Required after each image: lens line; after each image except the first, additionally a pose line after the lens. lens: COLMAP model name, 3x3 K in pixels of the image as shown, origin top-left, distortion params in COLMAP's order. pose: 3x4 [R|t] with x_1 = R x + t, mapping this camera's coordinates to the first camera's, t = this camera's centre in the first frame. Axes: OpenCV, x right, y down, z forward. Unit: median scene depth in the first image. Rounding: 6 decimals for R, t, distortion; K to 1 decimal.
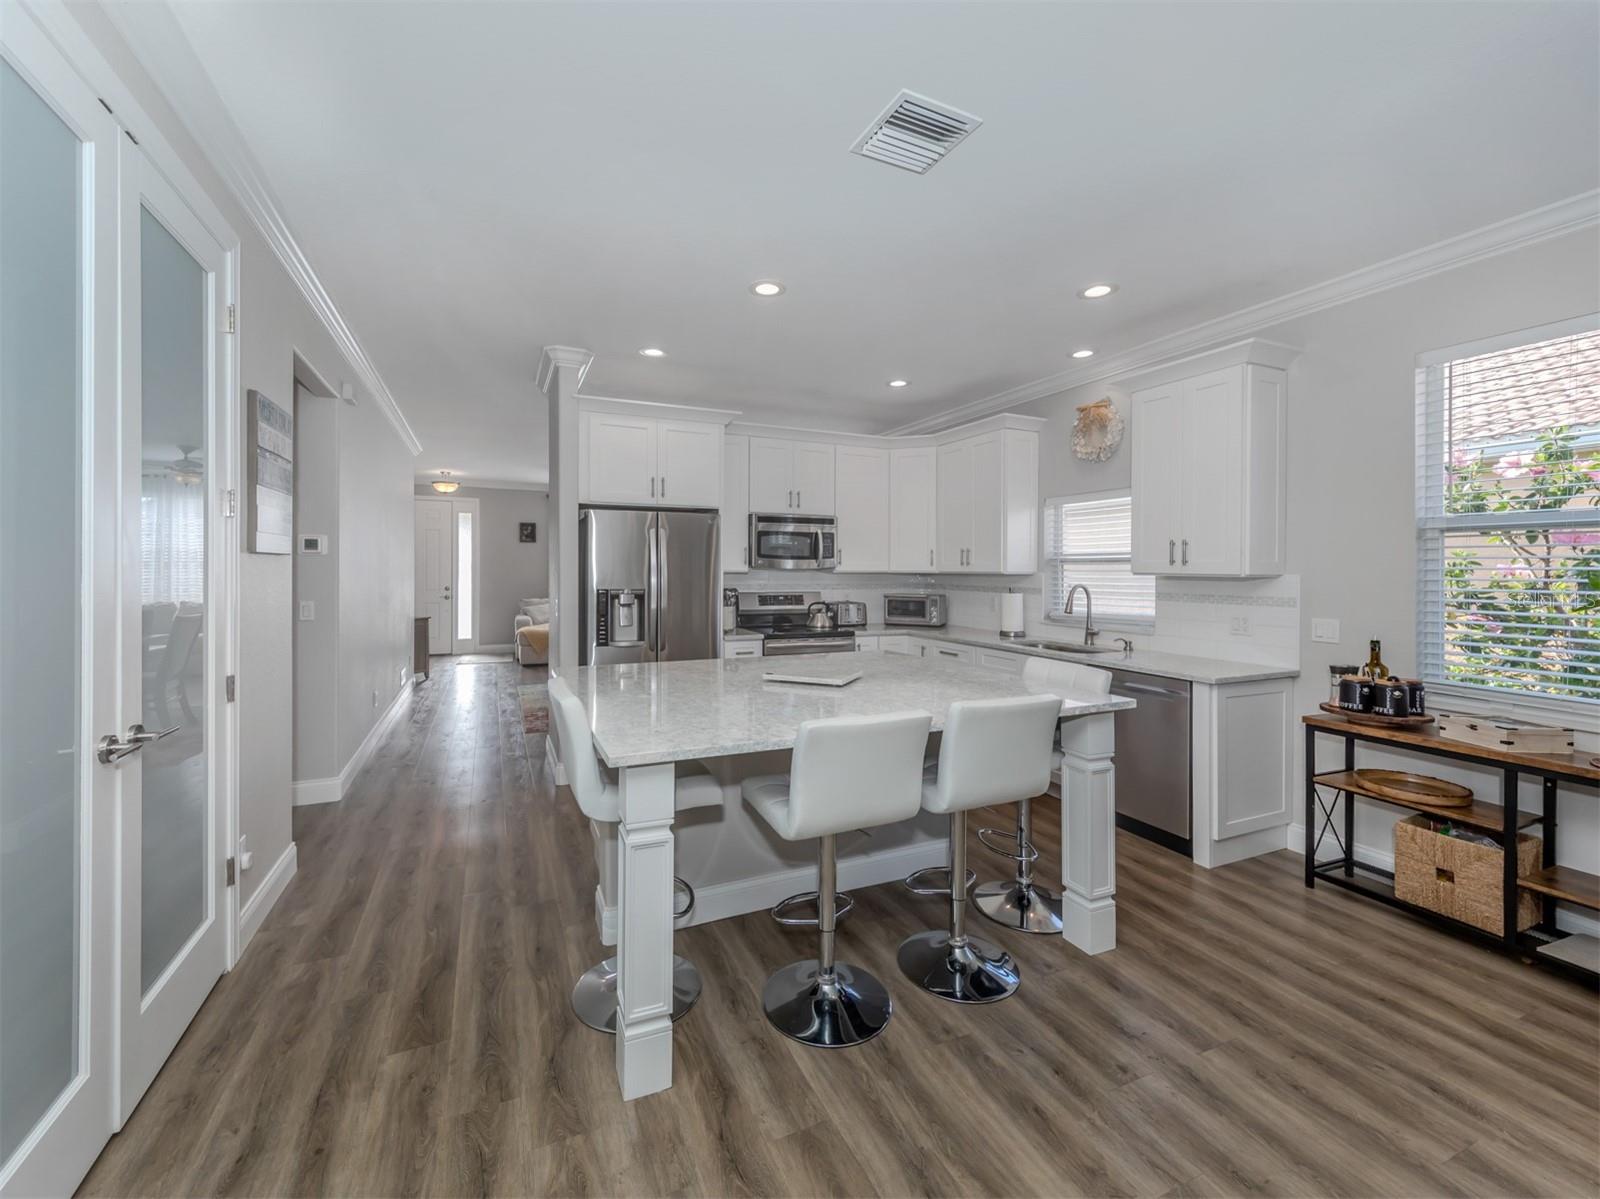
lens RADIAL K [[641.7, 0, 769.5], [0, 641.7, 566.7], [0, 0, 1]] dist [0.002809, 0.000244]
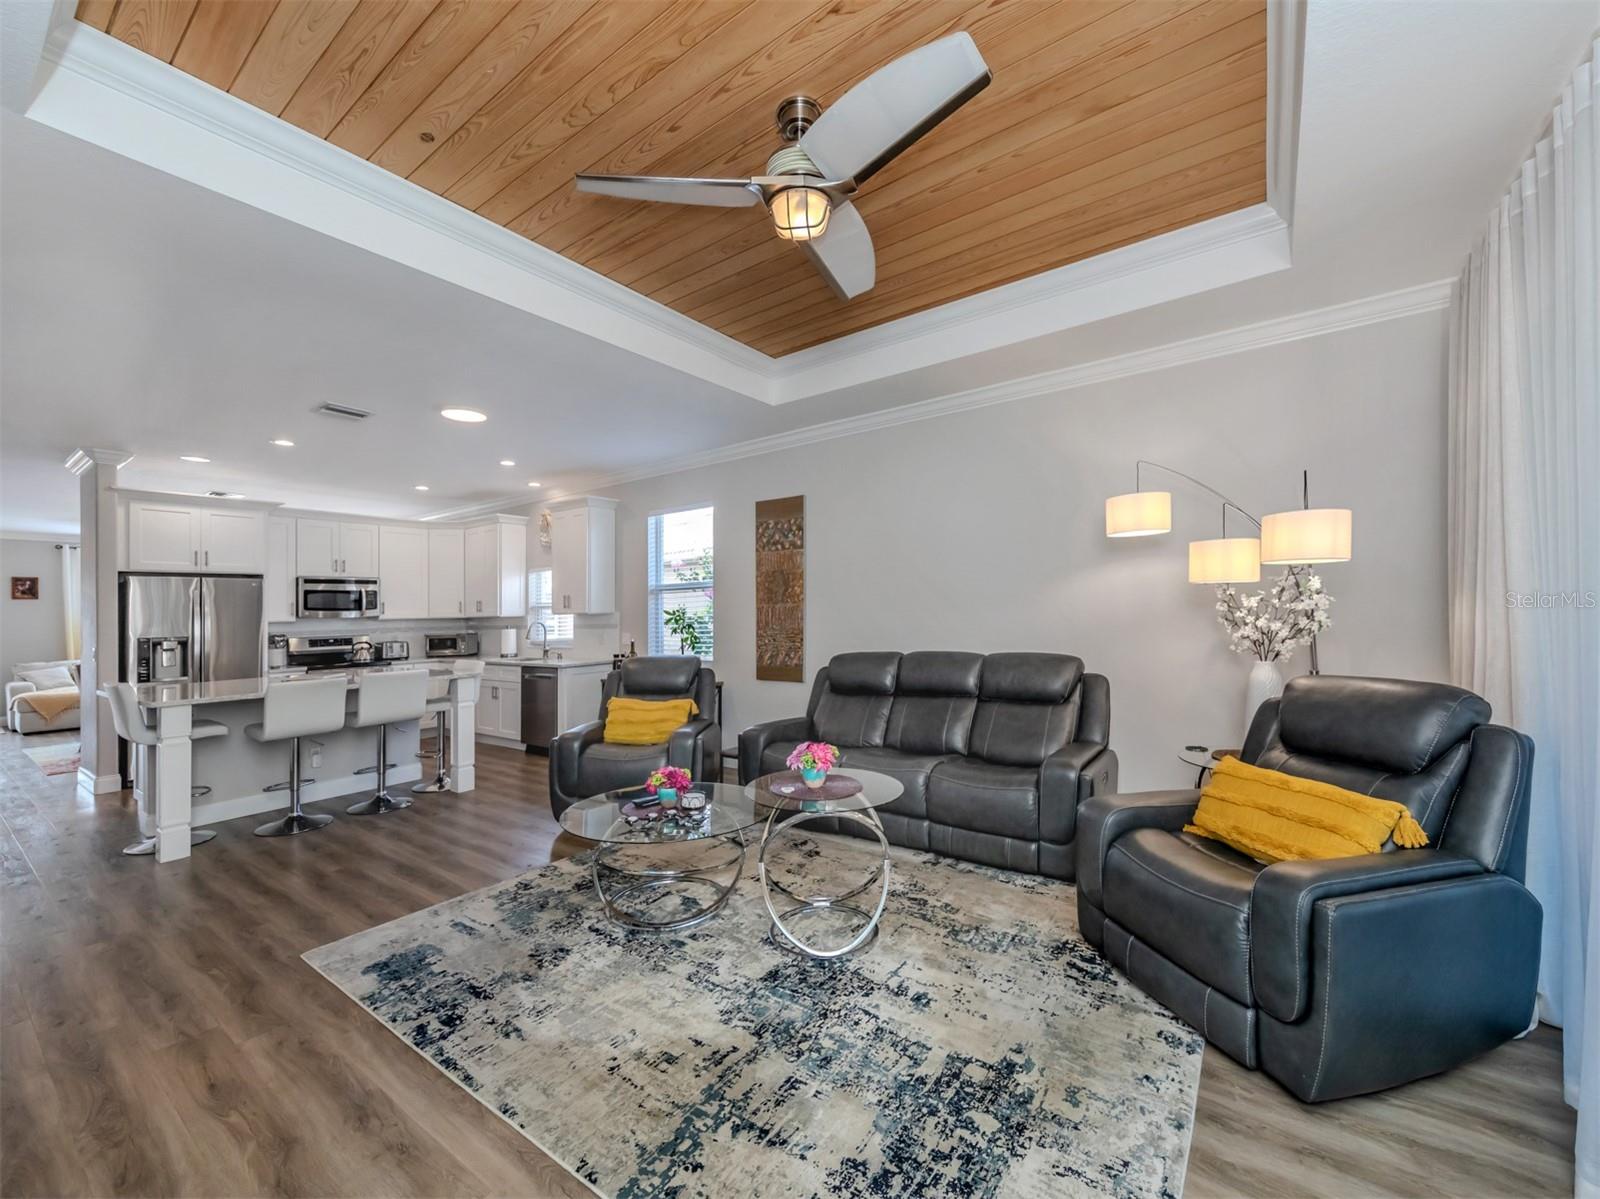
lens RADIAL K [[626.1, 0, 800.0], [0, 626.1, 599.5], [0, 0, 1]] dist [-0.015041, 0.000052]
pose [[0.843348, -0.017088, 0.537096, 0.159867], [0.028824, 0.999494, -0.013459, 0.010070], [-0.536595, 0.026832, 0.843414, -0.637113]]
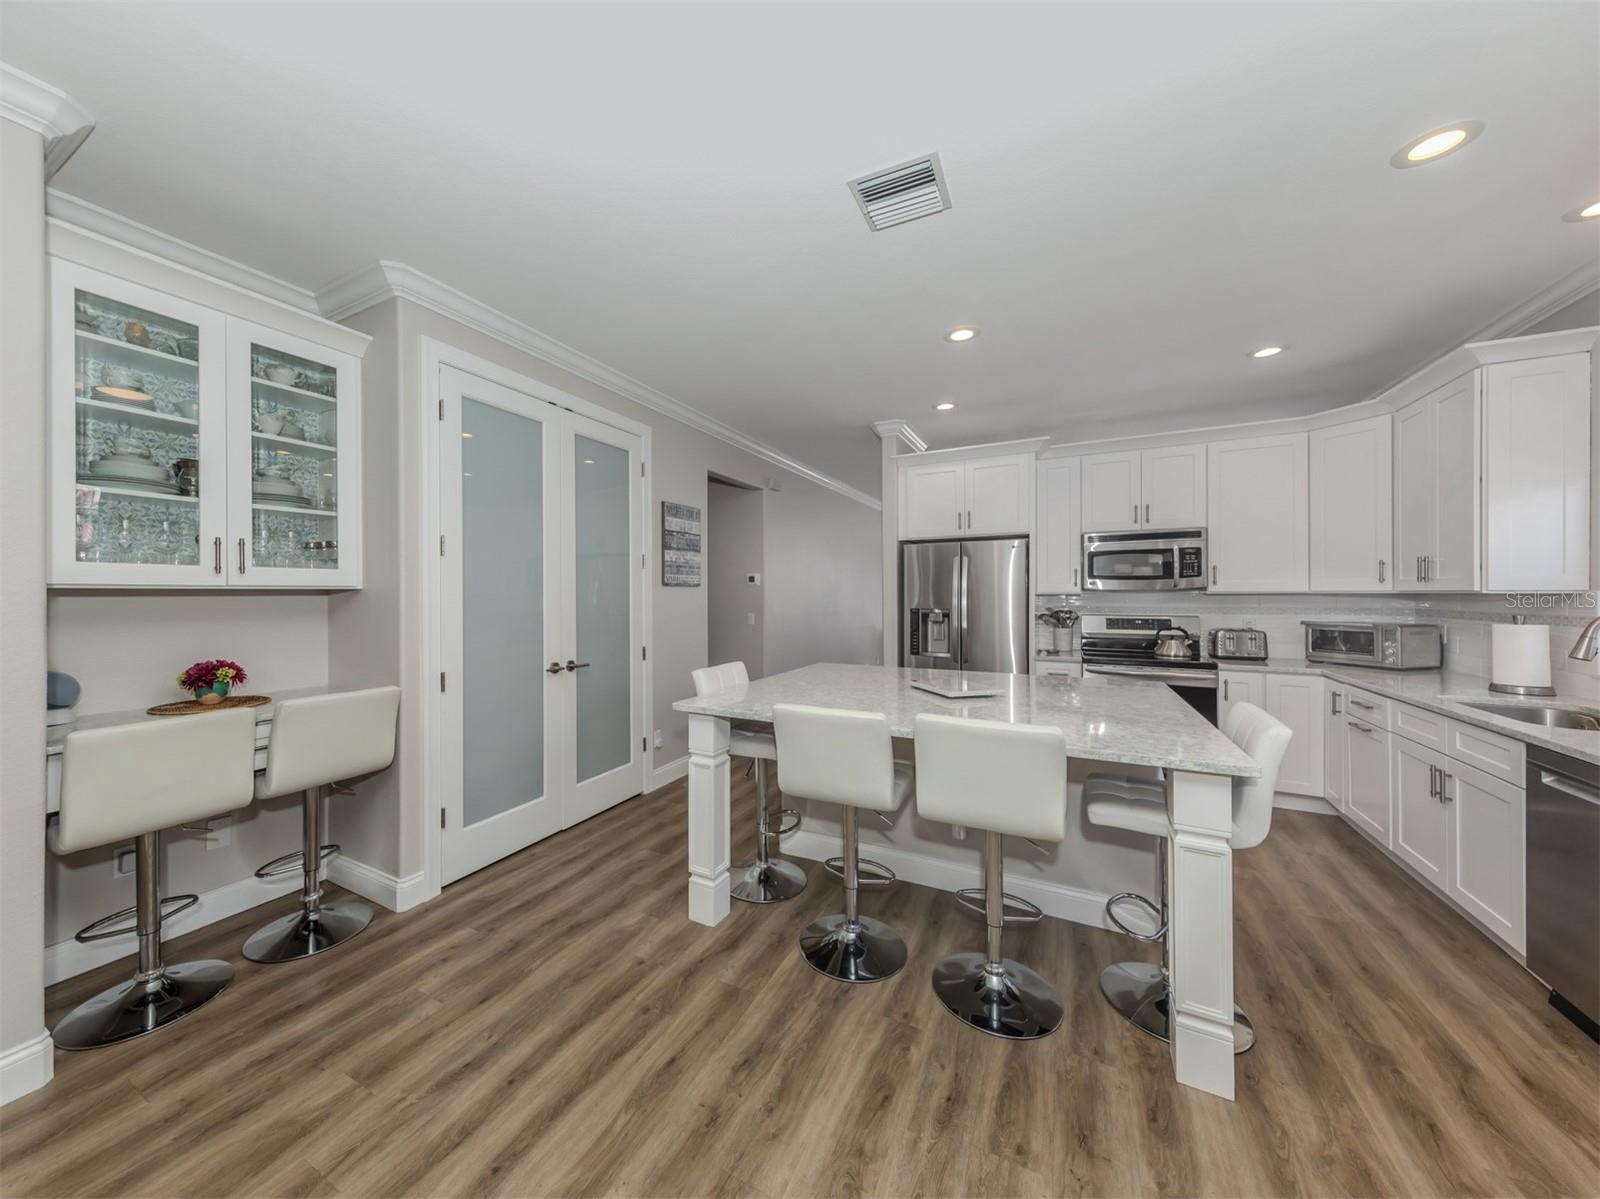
lens RADIAL K [[553.6, 0, 762.5], [0, 553.6, 592.1], [0, 0, 1]] dist [0.001706, 0.000050]
pose [[0.632159, -0.011830, -0.774748, 0.324451], [0.008952, 0.999928, -0.007964, 0.007728], [0.774787, -0.001901, 0.632220, 0.088084]]
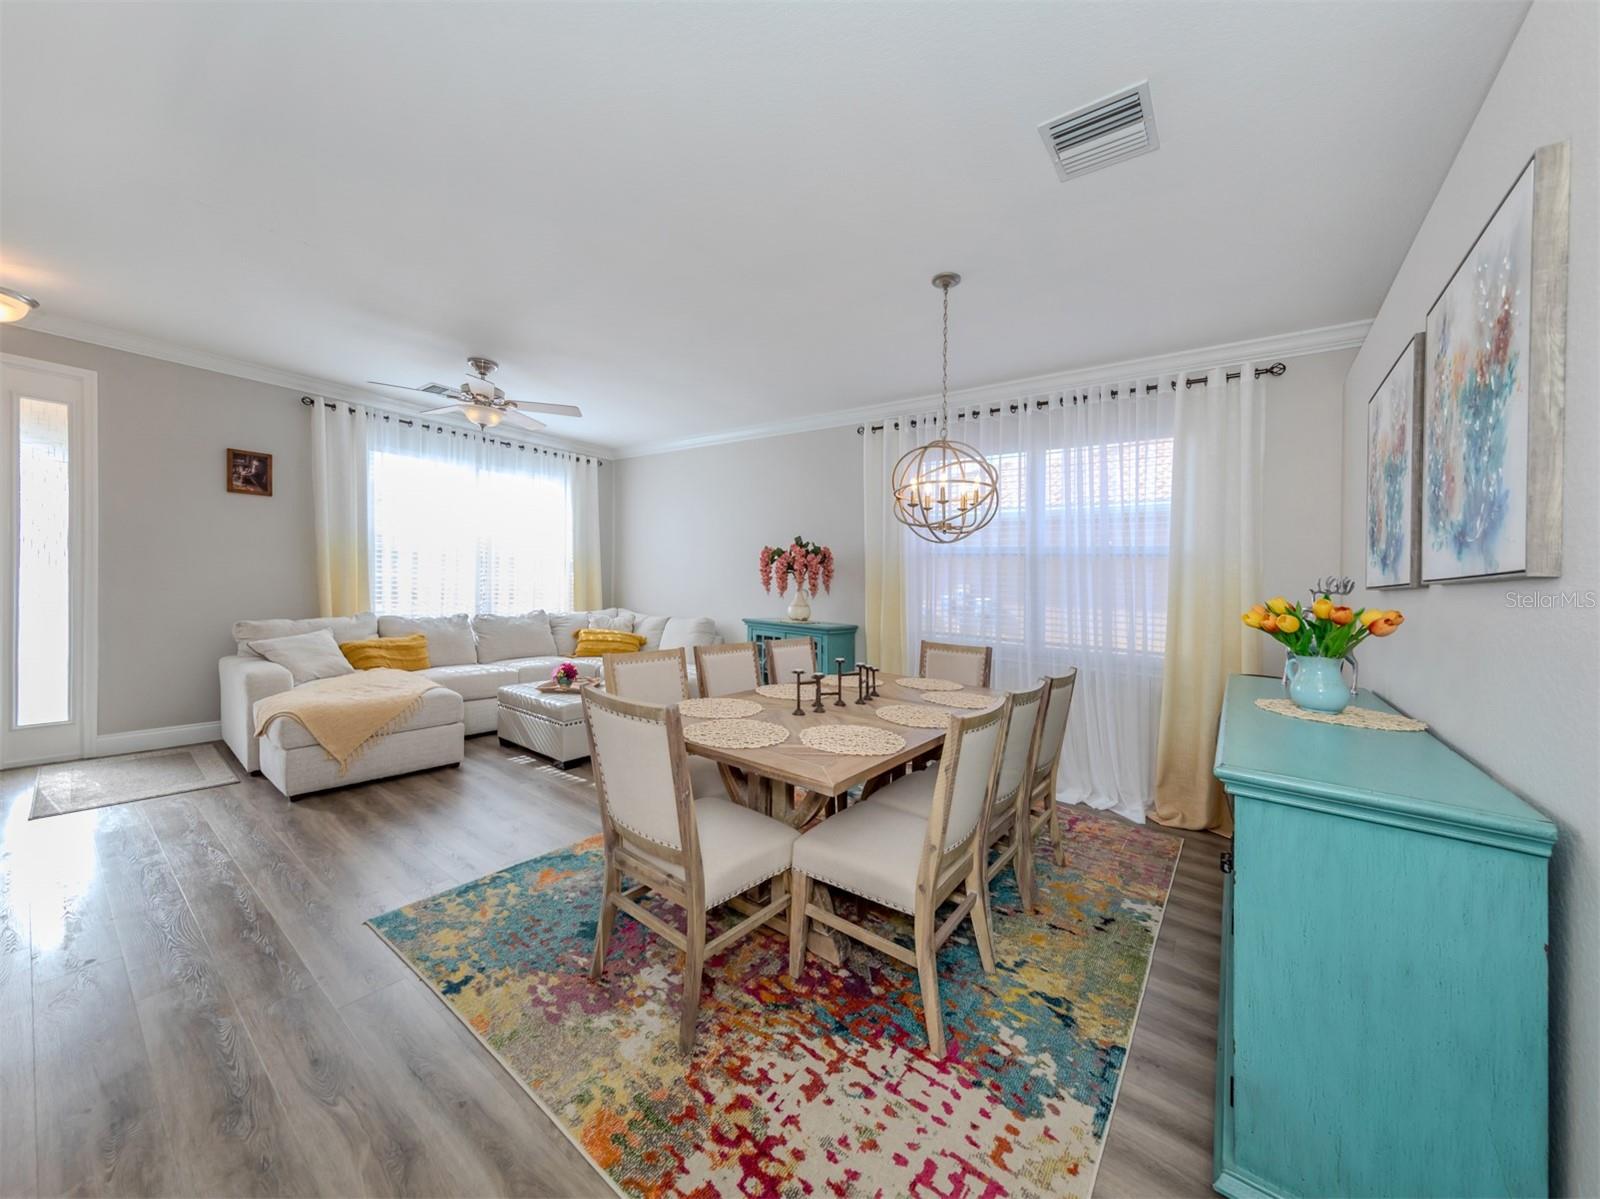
lens RADIAL K [[585.2, 0, 772.8], [0, 585.2, 585.1], [0, 0, 1]] dist [0.012322, -0.000003]
pose [[0.874703, 0.019849, 0.484252, -0.587360], [-0.034917, 0.999145, 0.022118, 0.009712], [-0.483400, -0.036256, 0.874649, 1.046024]]
